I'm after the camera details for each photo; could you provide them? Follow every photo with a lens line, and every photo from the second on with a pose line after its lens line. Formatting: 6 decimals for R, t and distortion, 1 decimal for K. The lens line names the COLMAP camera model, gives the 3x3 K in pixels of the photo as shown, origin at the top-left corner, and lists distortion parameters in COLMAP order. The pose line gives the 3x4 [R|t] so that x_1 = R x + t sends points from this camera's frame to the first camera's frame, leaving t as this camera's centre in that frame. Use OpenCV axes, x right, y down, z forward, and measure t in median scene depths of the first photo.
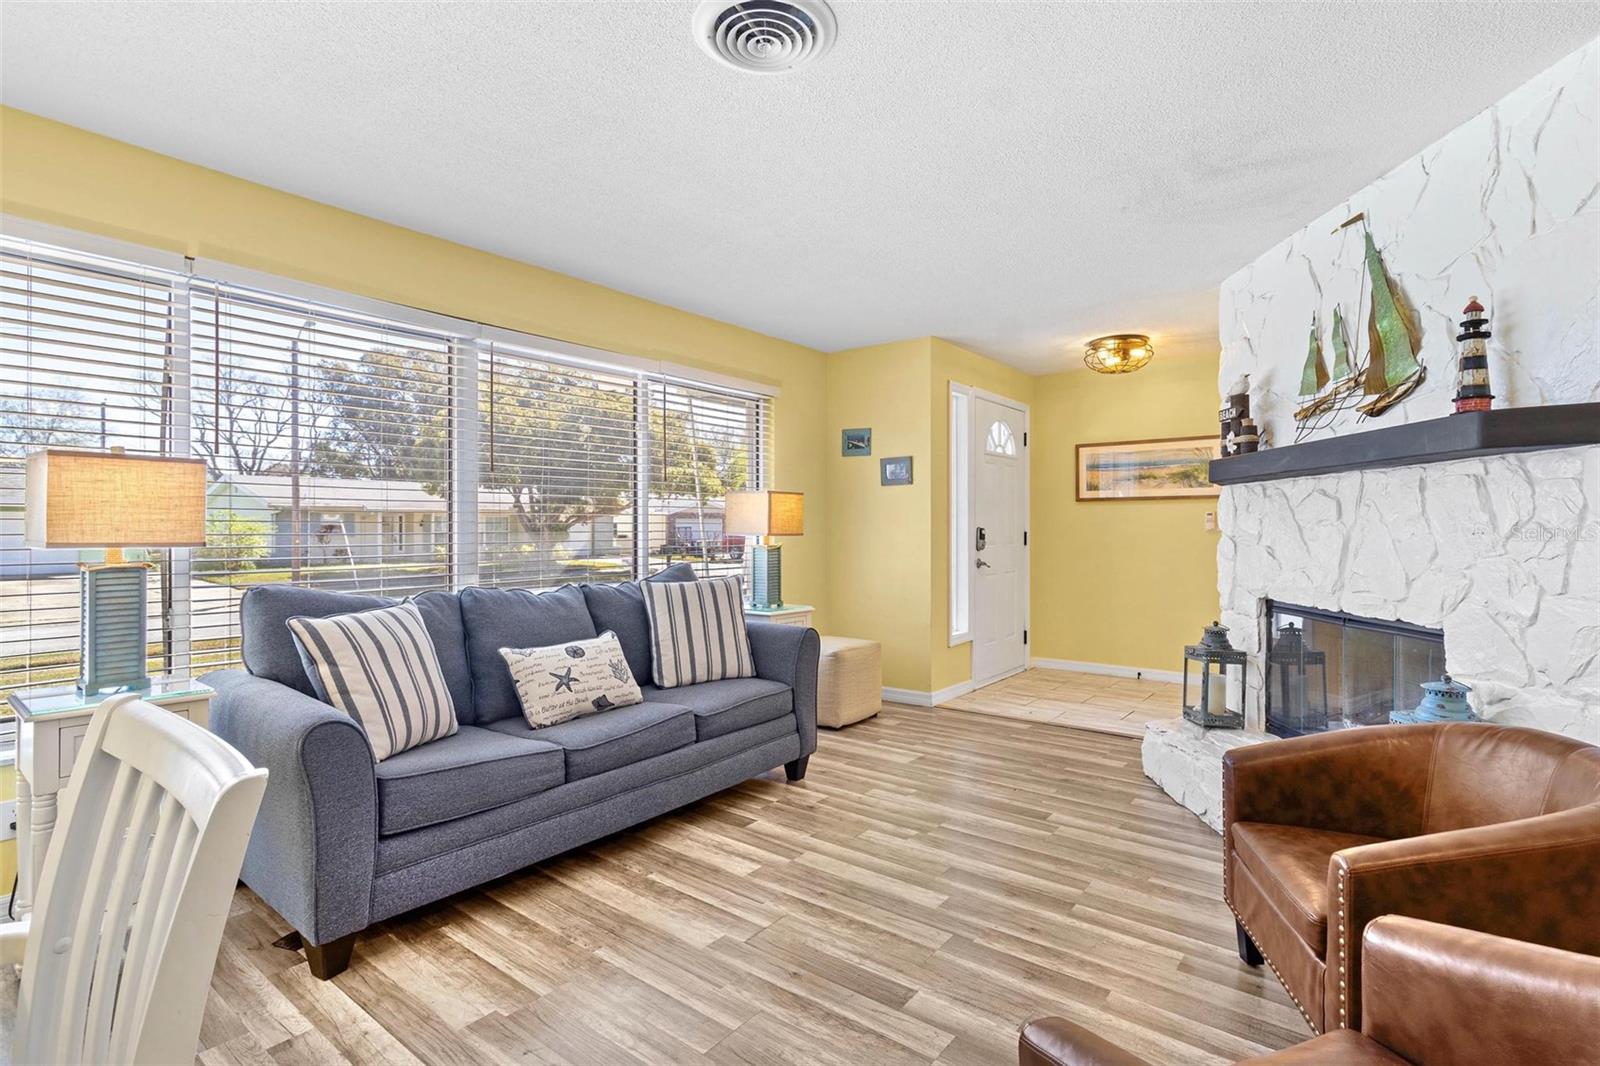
lens RADIAL K [[755.0, 0, 816.3], [0, 755.0, 526.9], [0, 0, 1]] dist [-0.002500, -0.000889]
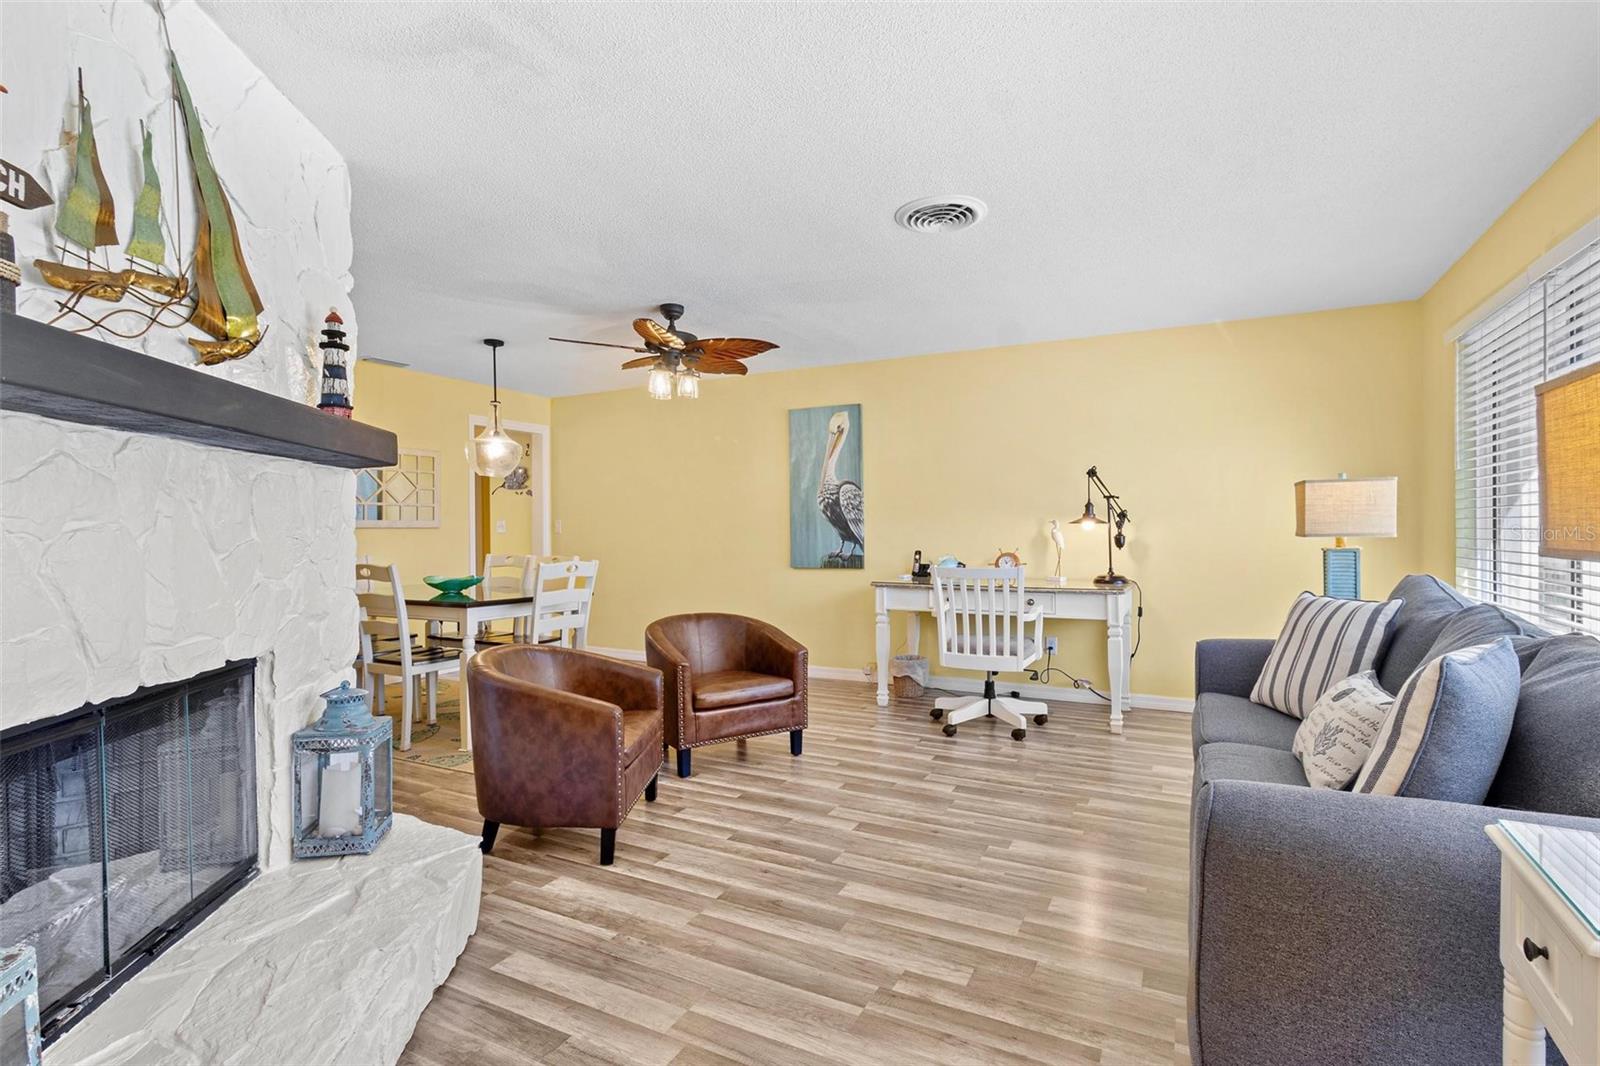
lens RADIAL K [[755.0, 0, 816.3], [0, 755.0, 526.9], [0, 0, 1]] dist [-0.002500, -0.000889]
pose [[-0.982297, 0.005955, -0.187233, 0.303063], [0.006770, 0.999970, -0.003713, 0.002061], [0.187206, -0.004914, -0.982308, 1.543266]]
